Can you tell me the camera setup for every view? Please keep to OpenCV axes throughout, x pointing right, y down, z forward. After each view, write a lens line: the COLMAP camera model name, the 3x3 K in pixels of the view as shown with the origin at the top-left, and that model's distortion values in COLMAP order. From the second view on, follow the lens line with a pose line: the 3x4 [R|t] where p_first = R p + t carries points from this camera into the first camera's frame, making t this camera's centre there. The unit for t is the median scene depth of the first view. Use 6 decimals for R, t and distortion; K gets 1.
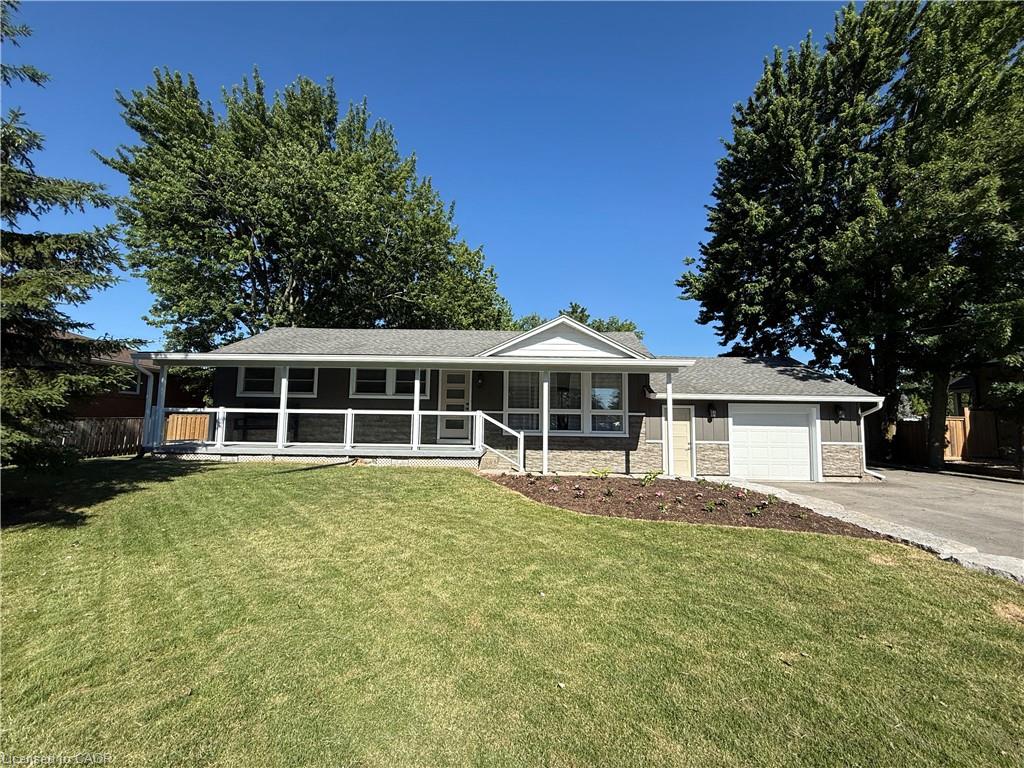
lens RADIAL K [[405.7, 0, 512.0], [0, 405.7, 384.0], [0, 0, 1]] dist [0.001859, 0.000178]
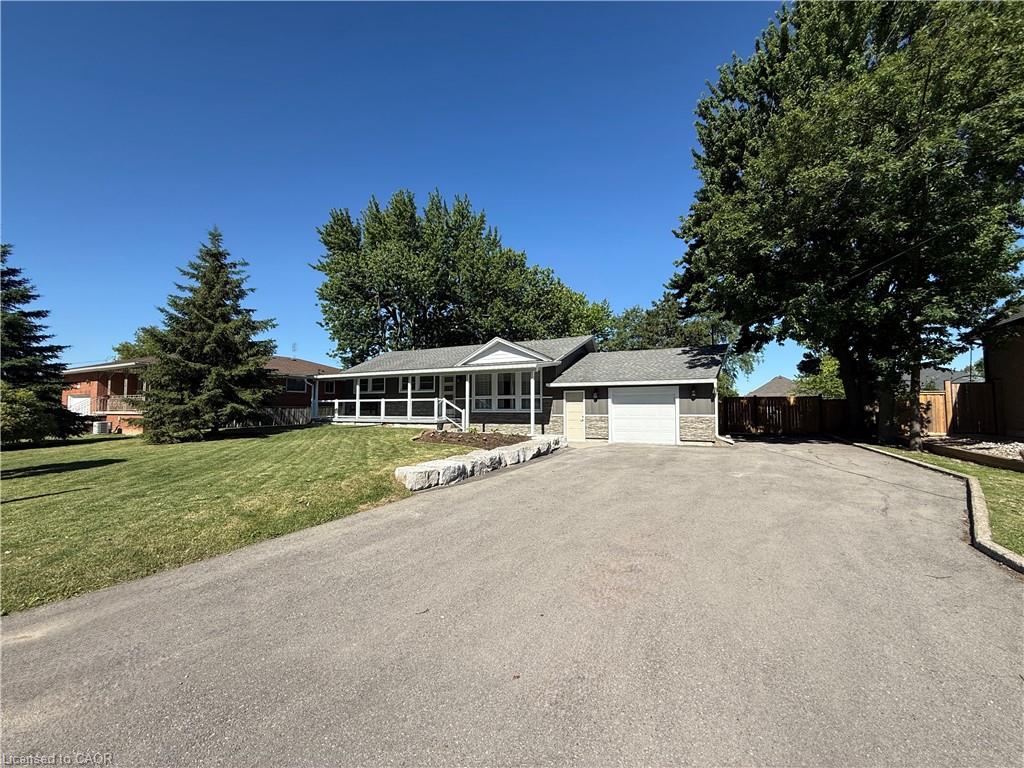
lens RADIAL K [[405.7, 0, 512.0], [0, 405.7, 384.0], [0, 0, 1]] dist [0.001859, 0.000178]
pose [[0.902866, -0.040960, -0.427965, 0.839053], [0.050163, 0.998688, 0.010244, 0.000898], [0.426985, -0.030717, 0.903737, -0.423748]]
